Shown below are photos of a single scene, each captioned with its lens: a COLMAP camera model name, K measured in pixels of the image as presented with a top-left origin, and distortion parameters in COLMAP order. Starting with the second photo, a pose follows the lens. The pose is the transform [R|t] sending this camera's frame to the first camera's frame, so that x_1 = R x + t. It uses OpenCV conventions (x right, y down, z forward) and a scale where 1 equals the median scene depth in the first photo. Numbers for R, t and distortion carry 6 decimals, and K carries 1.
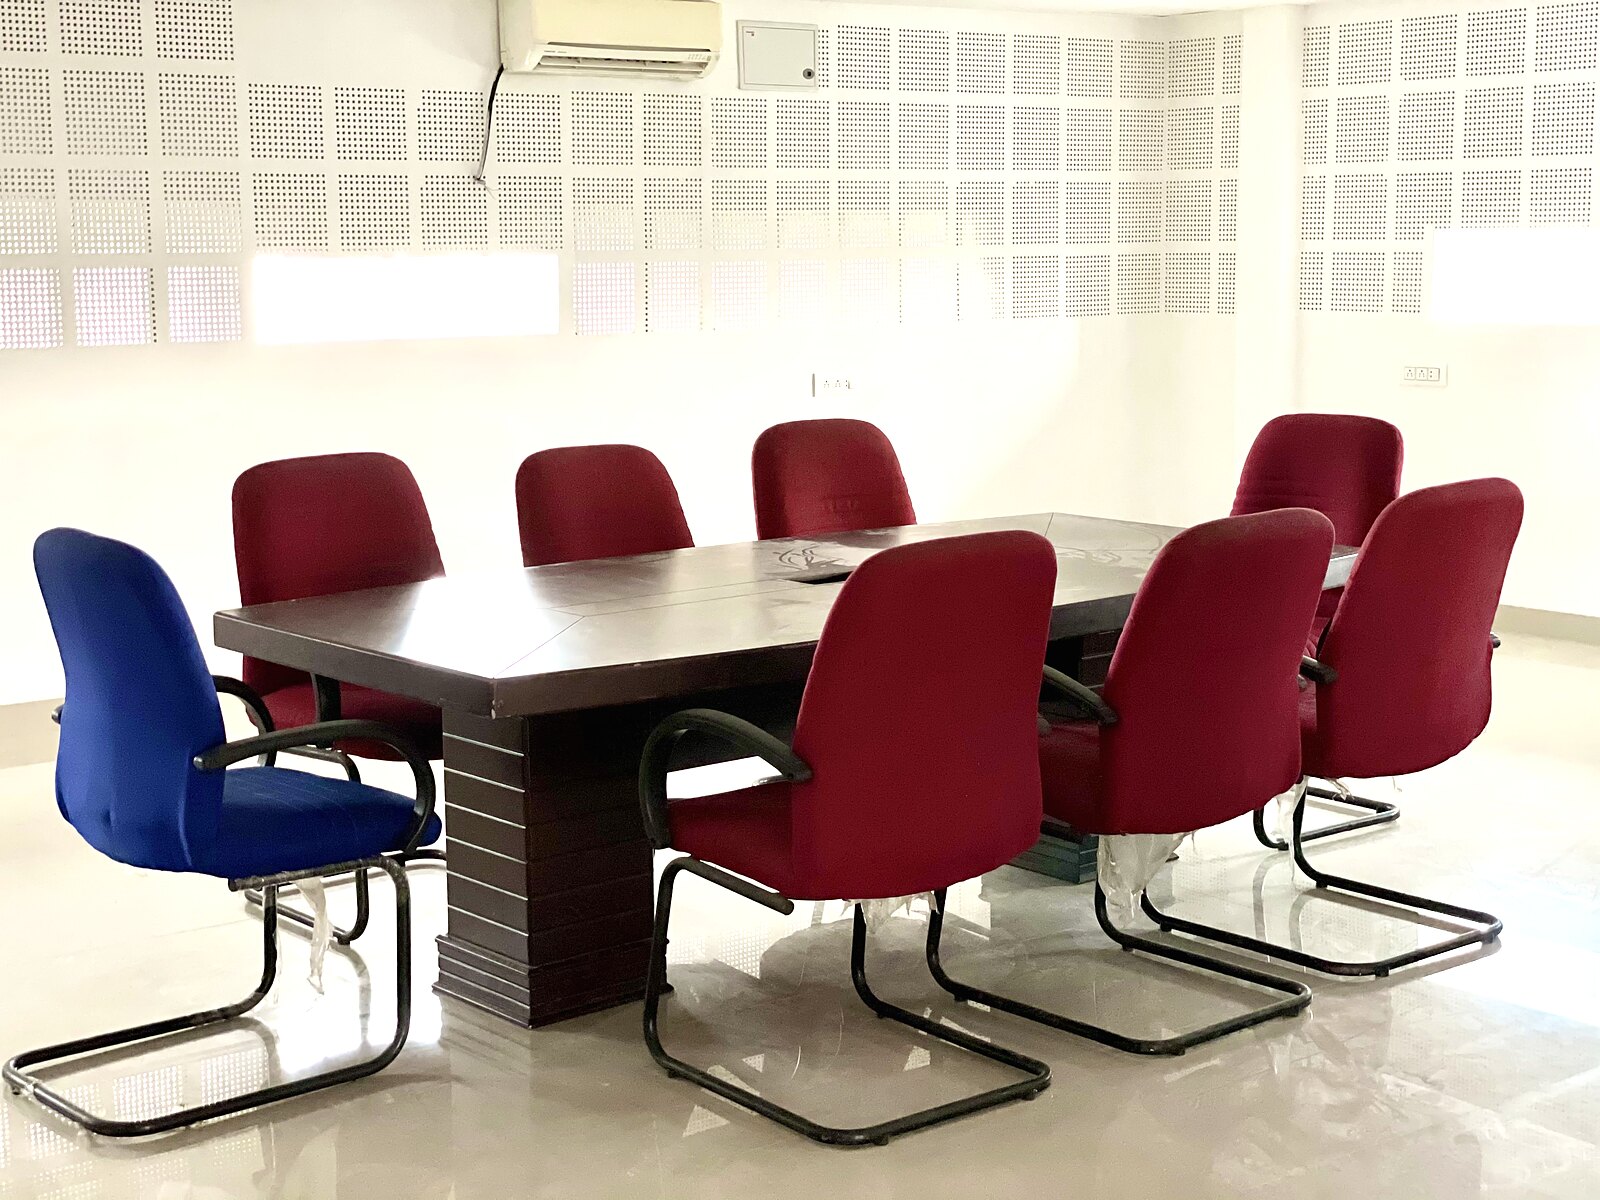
lens RADIAL K [[2416.6, 0, 800.0], [0, 2416.6, 600.0], [0, 0, 1]] dist [0.146768, -0.008252]
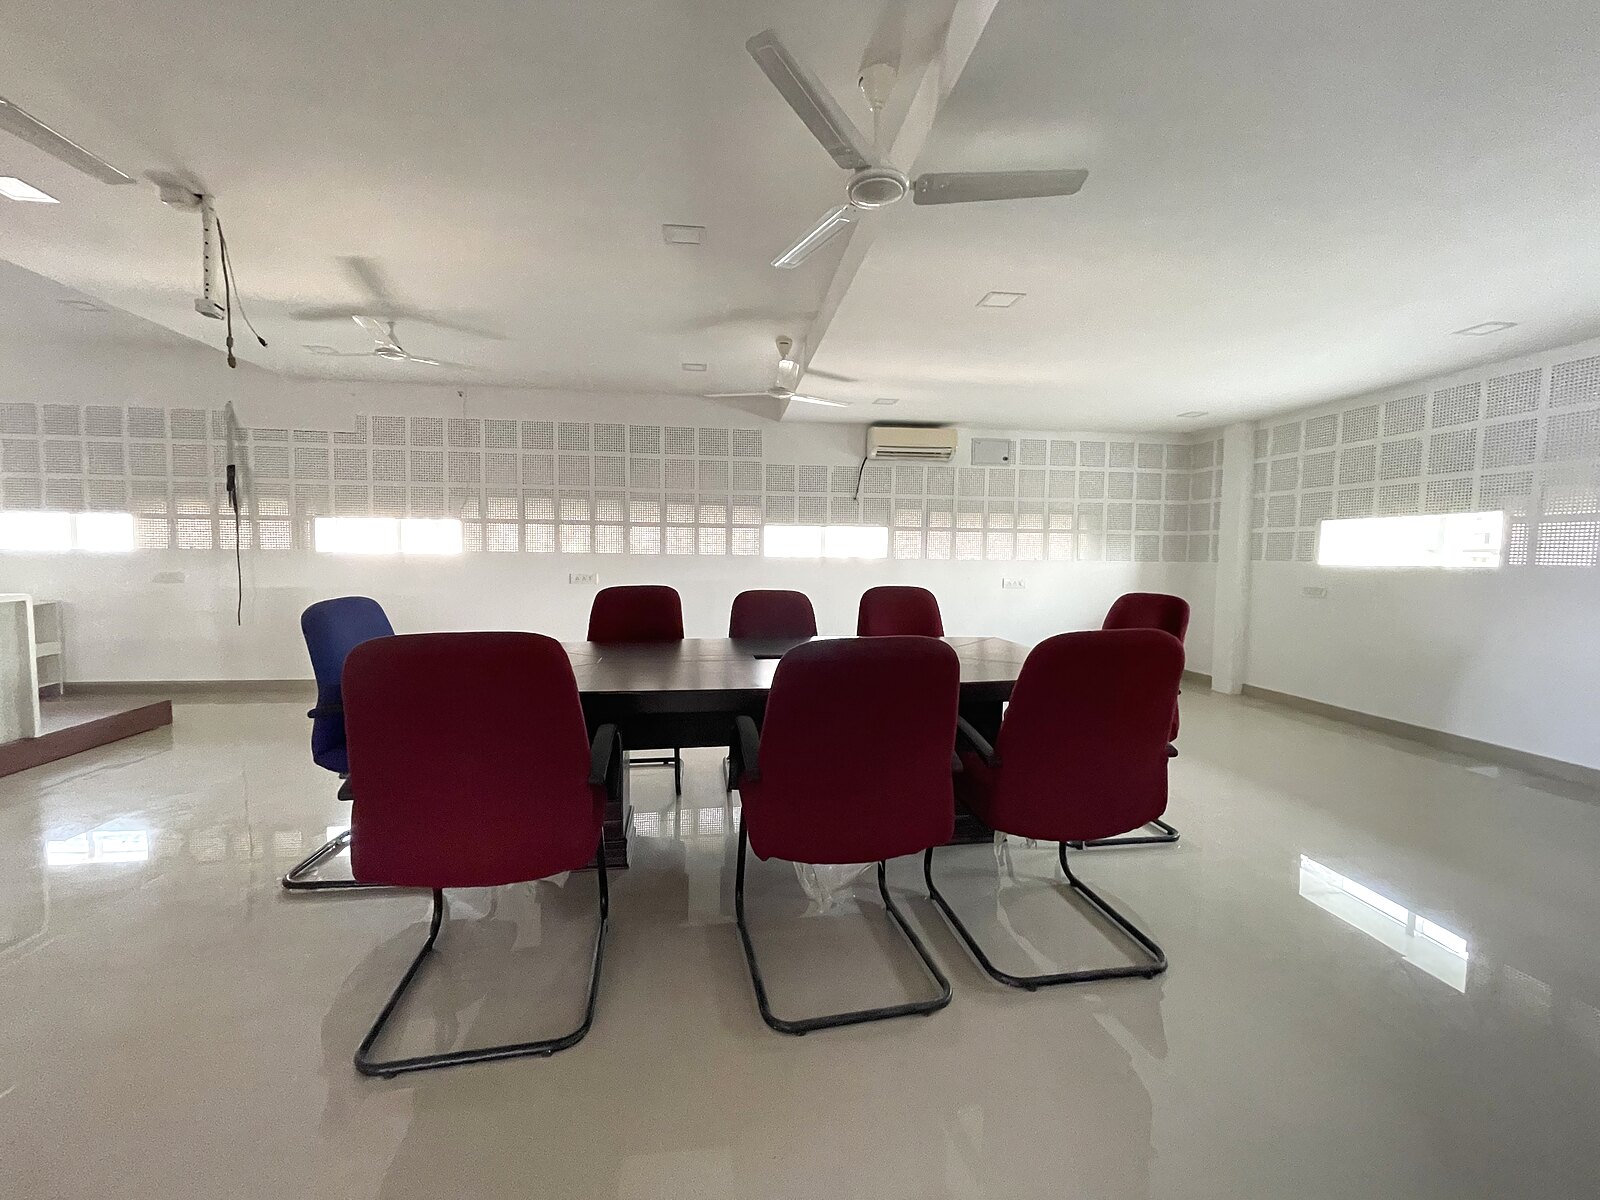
lens RADIAL K [[643.7, 0, 795.2], [0, 643.7, 601.2], [0, 0, 1]] dist [0.000207, -0.000078]
pose [[0.859701, 0.056064, -0.507711, 0.167248], [-0.094495, 0.994258, -0.050216, -0.017612], [0.501980, 0.091147, 0.860063, 0.345296]]
